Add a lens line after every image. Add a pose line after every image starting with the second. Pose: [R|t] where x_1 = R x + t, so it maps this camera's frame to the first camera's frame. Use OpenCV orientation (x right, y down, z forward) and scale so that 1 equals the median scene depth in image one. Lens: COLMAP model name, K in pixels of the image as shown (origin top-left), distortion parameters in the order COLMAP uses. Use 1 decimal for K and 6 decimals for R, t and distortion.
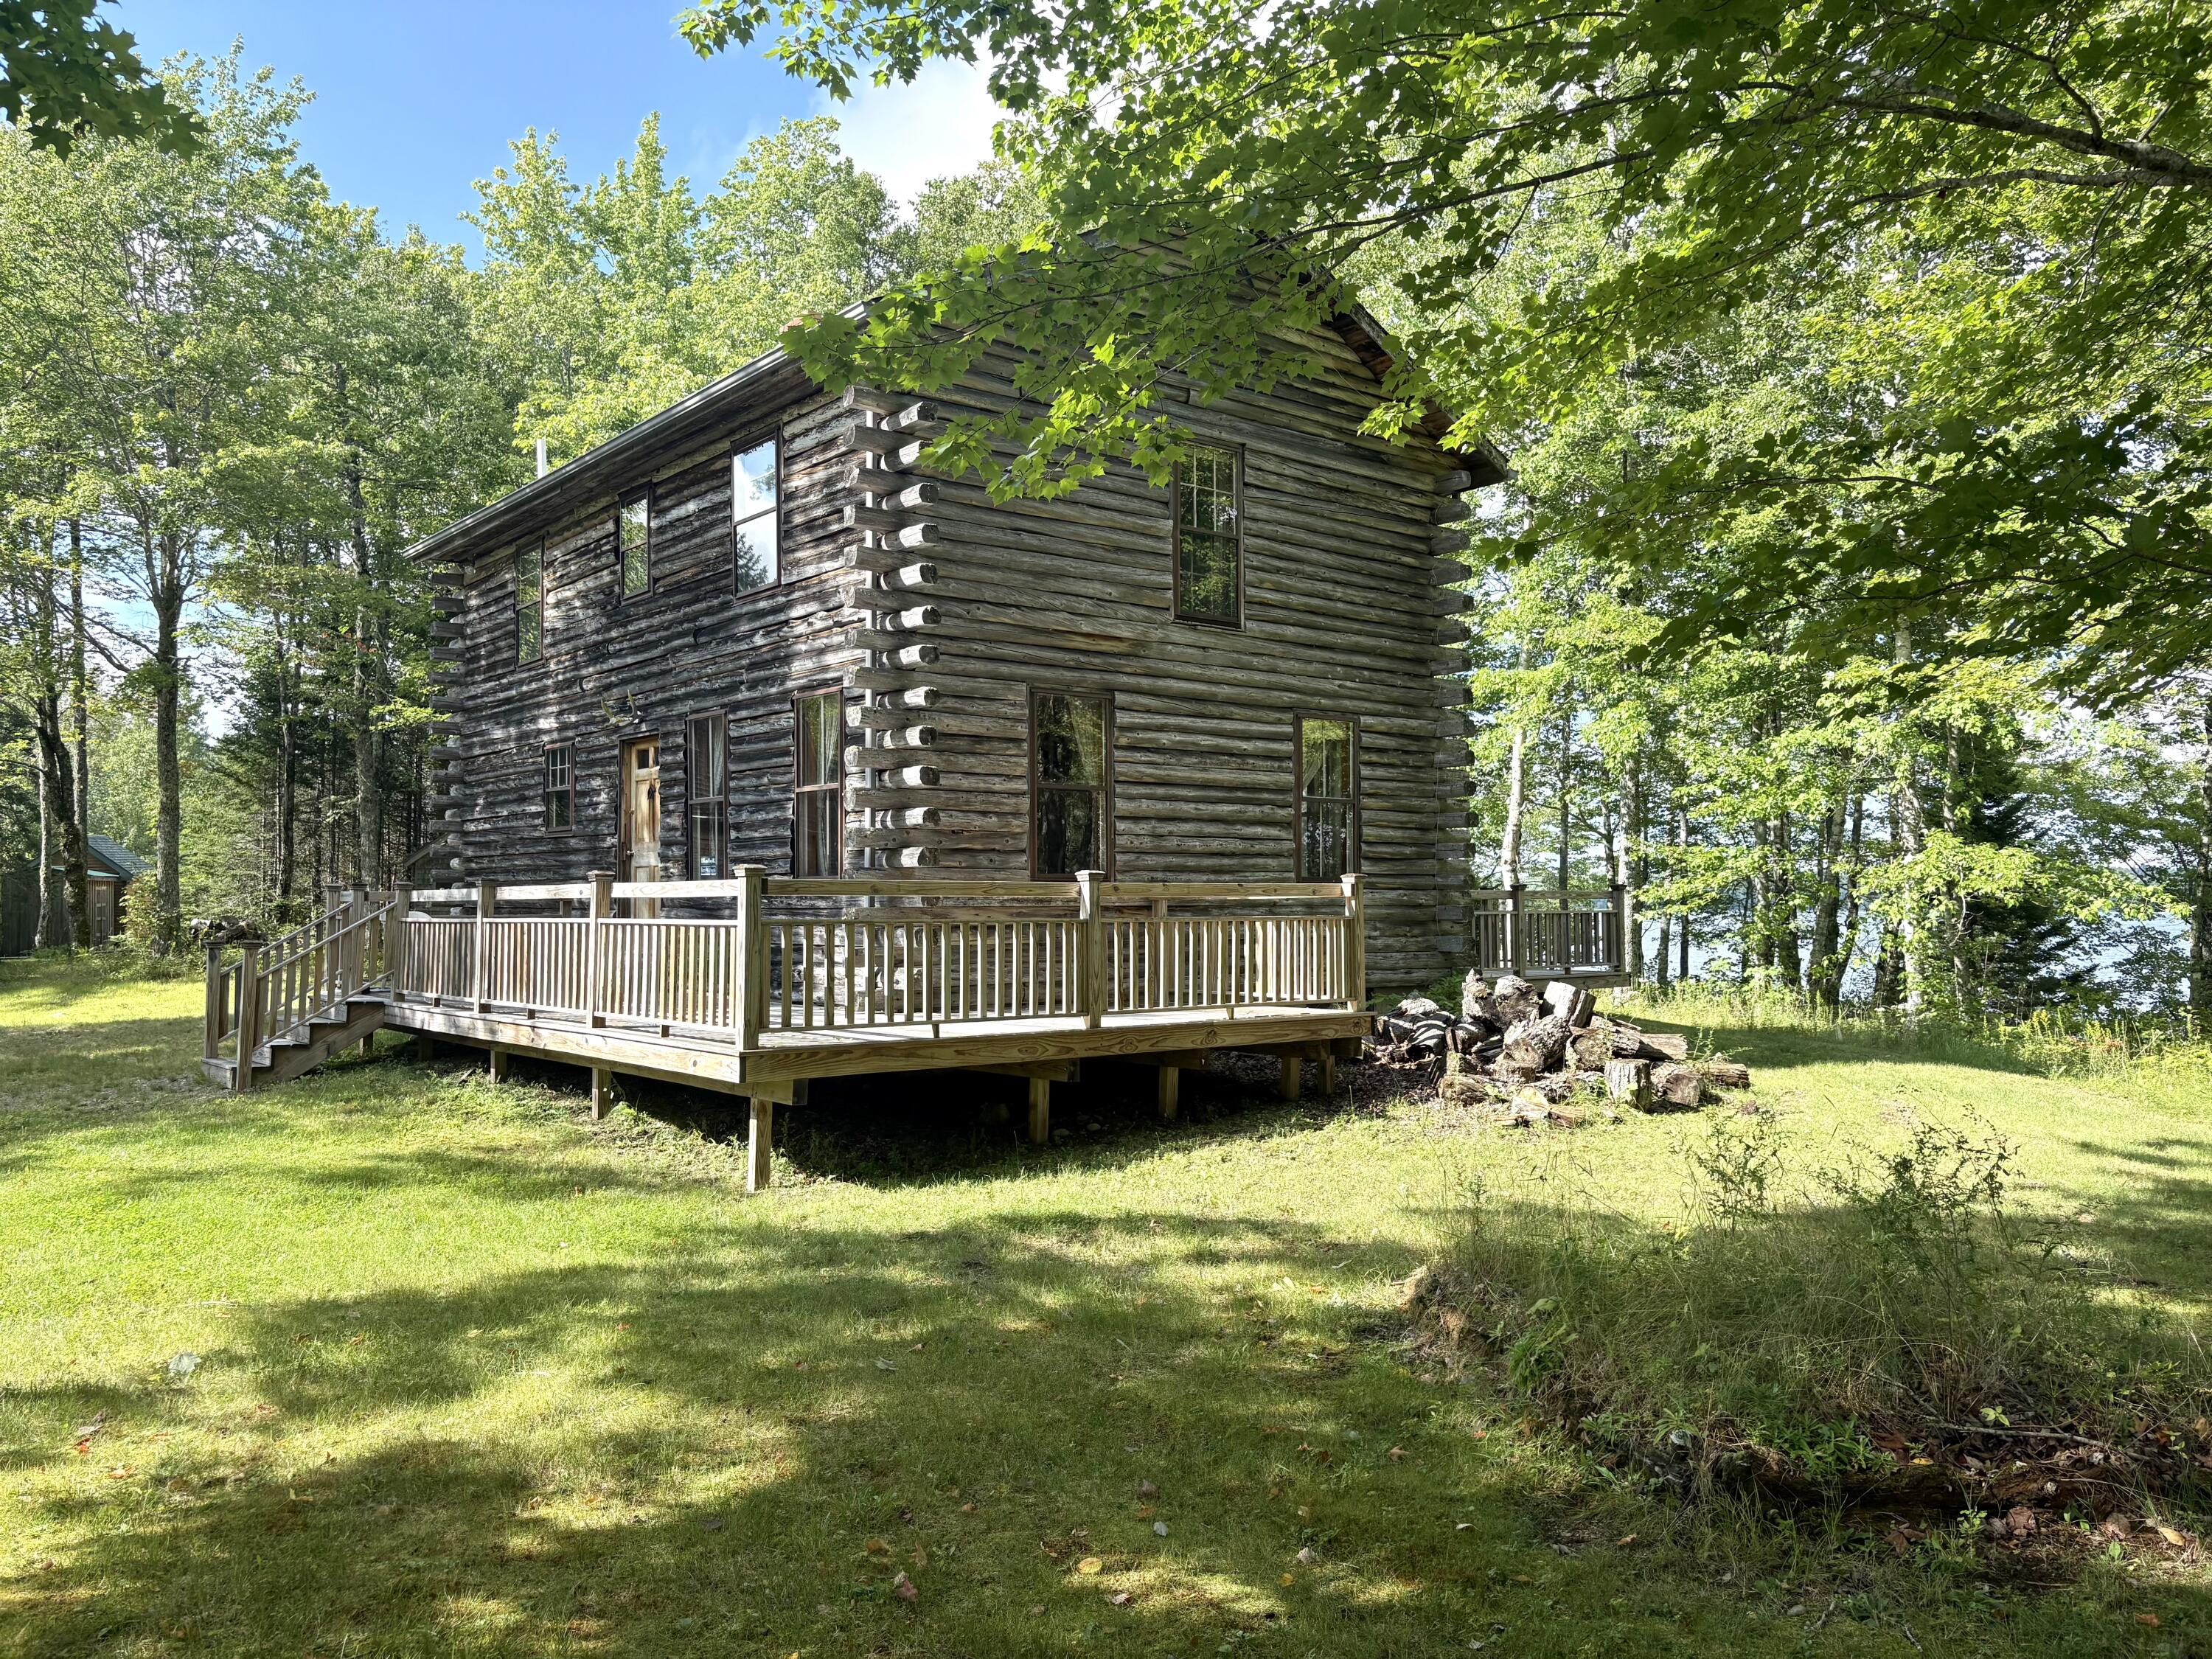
lens RADIAL K [[1685.5, 0, 1087.2], [0, 1685.5, 842.8], [0, 0, 1]] dist [0.055293, -0.049541]
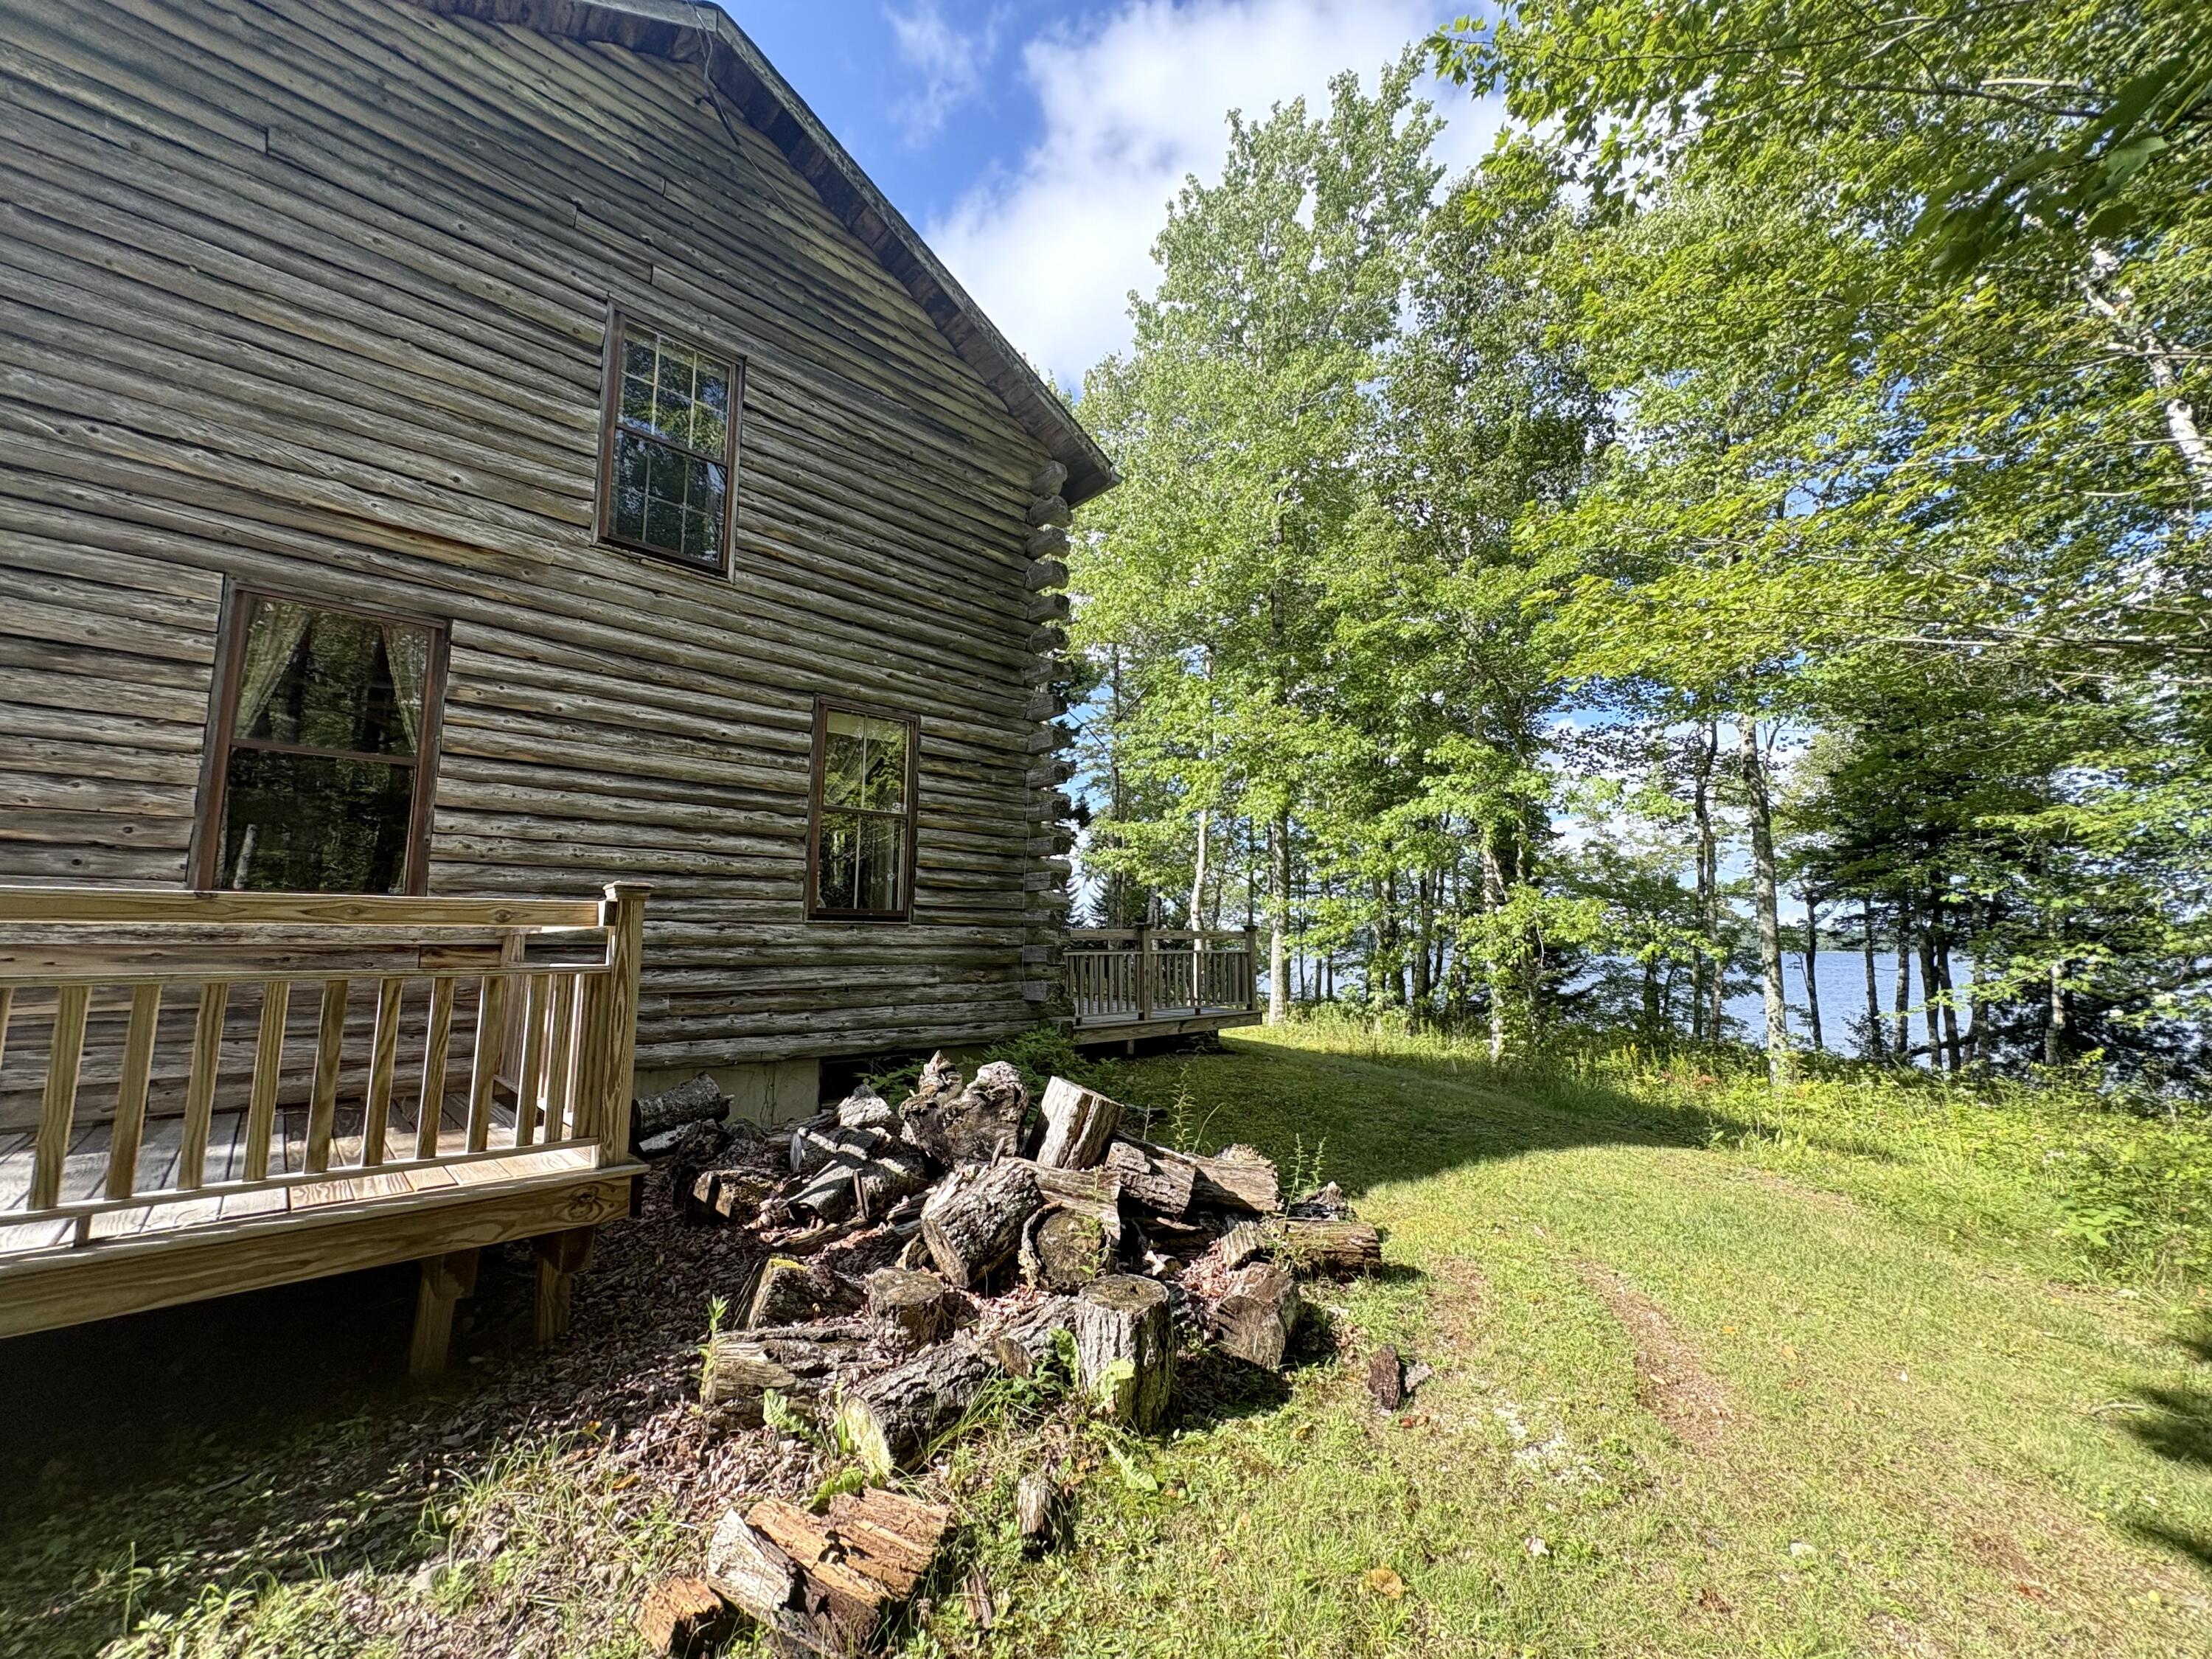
lens RADIAL K [[888.9, 0, 1117.2], [0, 888.9, 806.7], [0, 0, 1]] dist [0.013732, -0.000020]
pose [[0.995192, 0.018436, 0.096194, 0.228877], [-0.007064, 0.993078, -0.117248, 0.022016], [-0.097690, 0.116005, 0.988433, 0.589227]]
